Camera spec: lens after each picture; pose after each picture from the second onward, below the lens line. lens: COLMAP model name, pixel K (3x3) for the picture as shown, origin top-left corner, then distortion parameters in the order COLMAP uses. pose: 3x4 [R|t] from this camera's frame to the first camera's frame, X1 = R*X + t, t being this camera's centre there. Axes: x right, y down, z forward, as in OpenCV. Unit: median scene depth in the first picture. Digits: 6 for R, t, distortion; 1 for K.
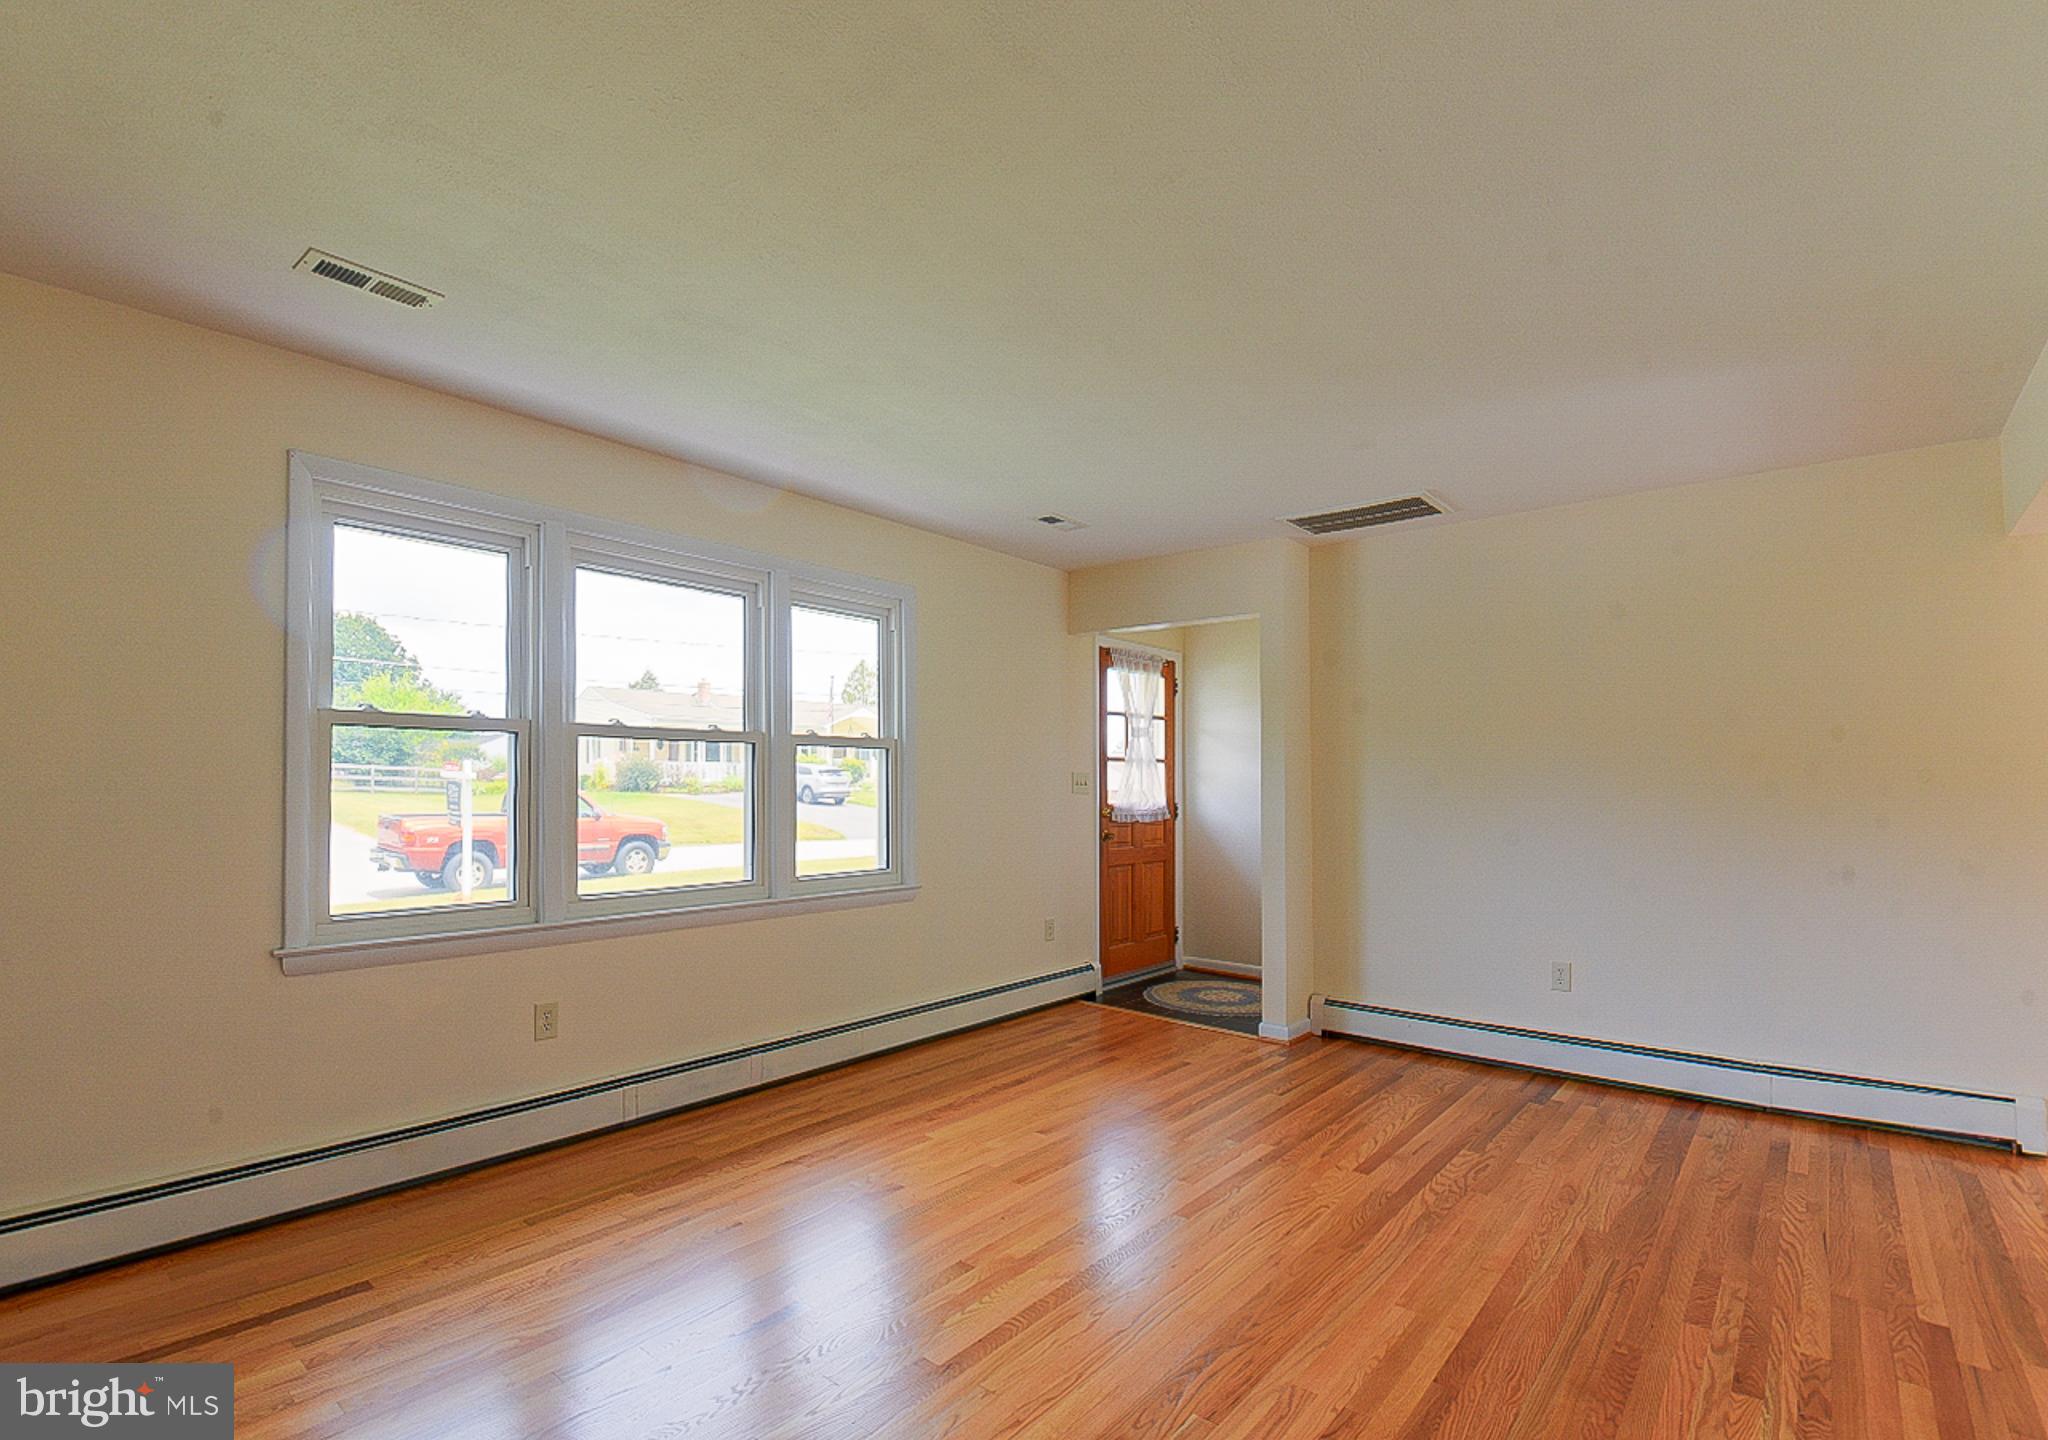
lens RADIAL K [[976.6, 0, 1028.2], [0, 976.6, 775.9], [0, 0, 1]] dist [0.029264, -0.031862]
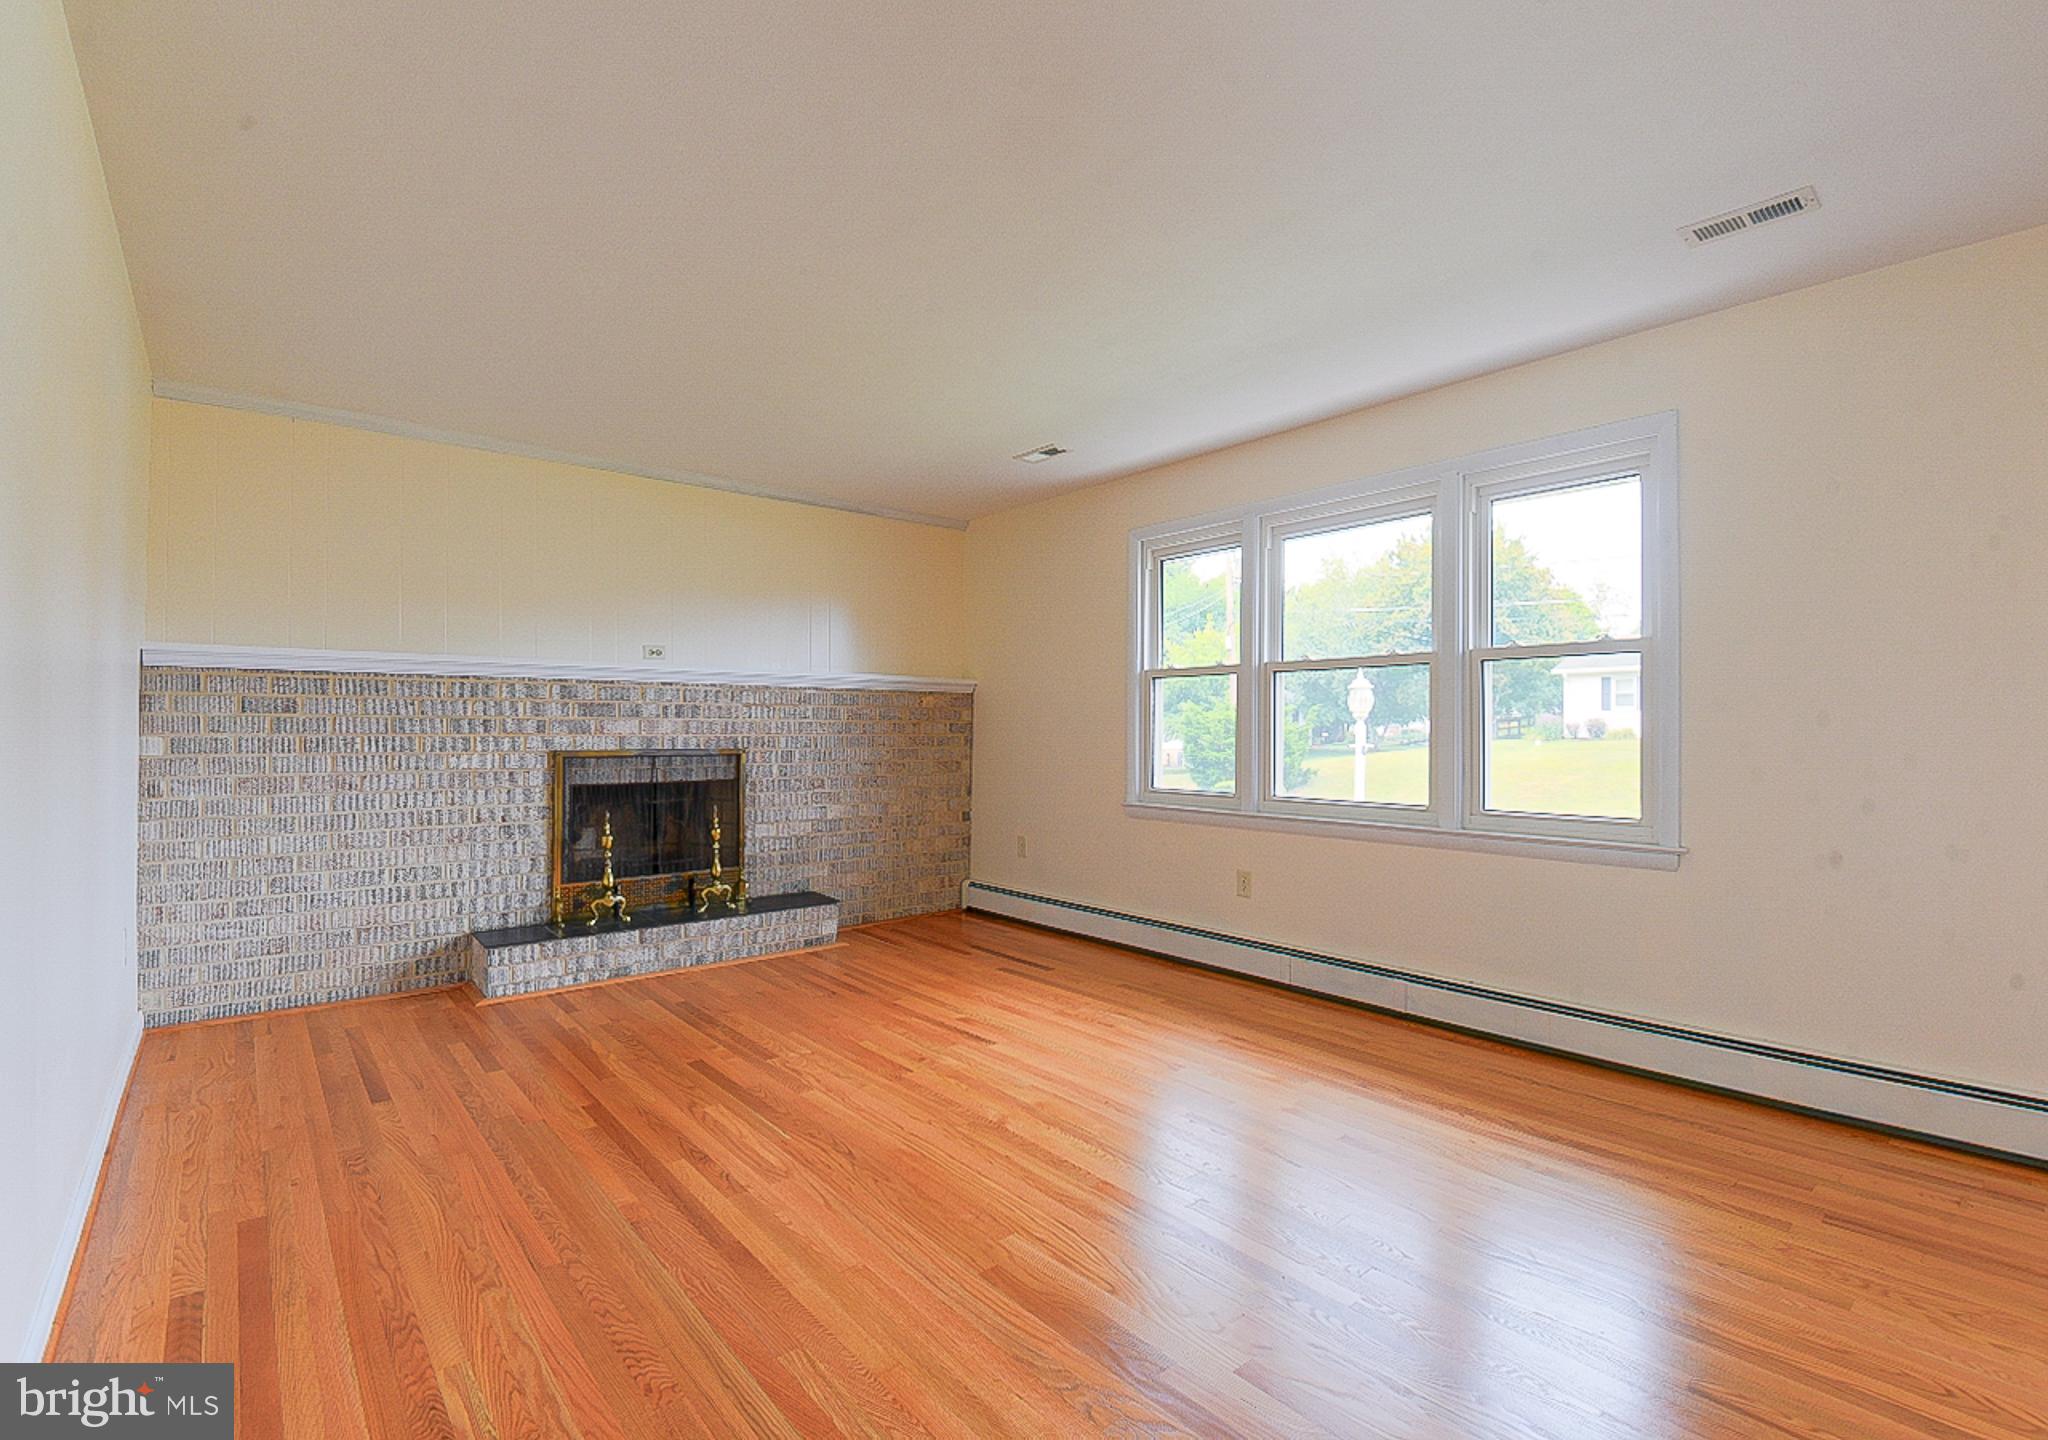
lens RADIAL K [[959.6, 0, 1025.3], [0, 959.6, 730.1], [0, 0, 1]] dist [0.021188, -0.031020]
pose [[-0.197217, -0.007625, -0.980330, 0.726390], [0.007943, 0.999925, -0.009375, 0.037651], [0.980328, -0.009636, -0.197141, 0.797957]]
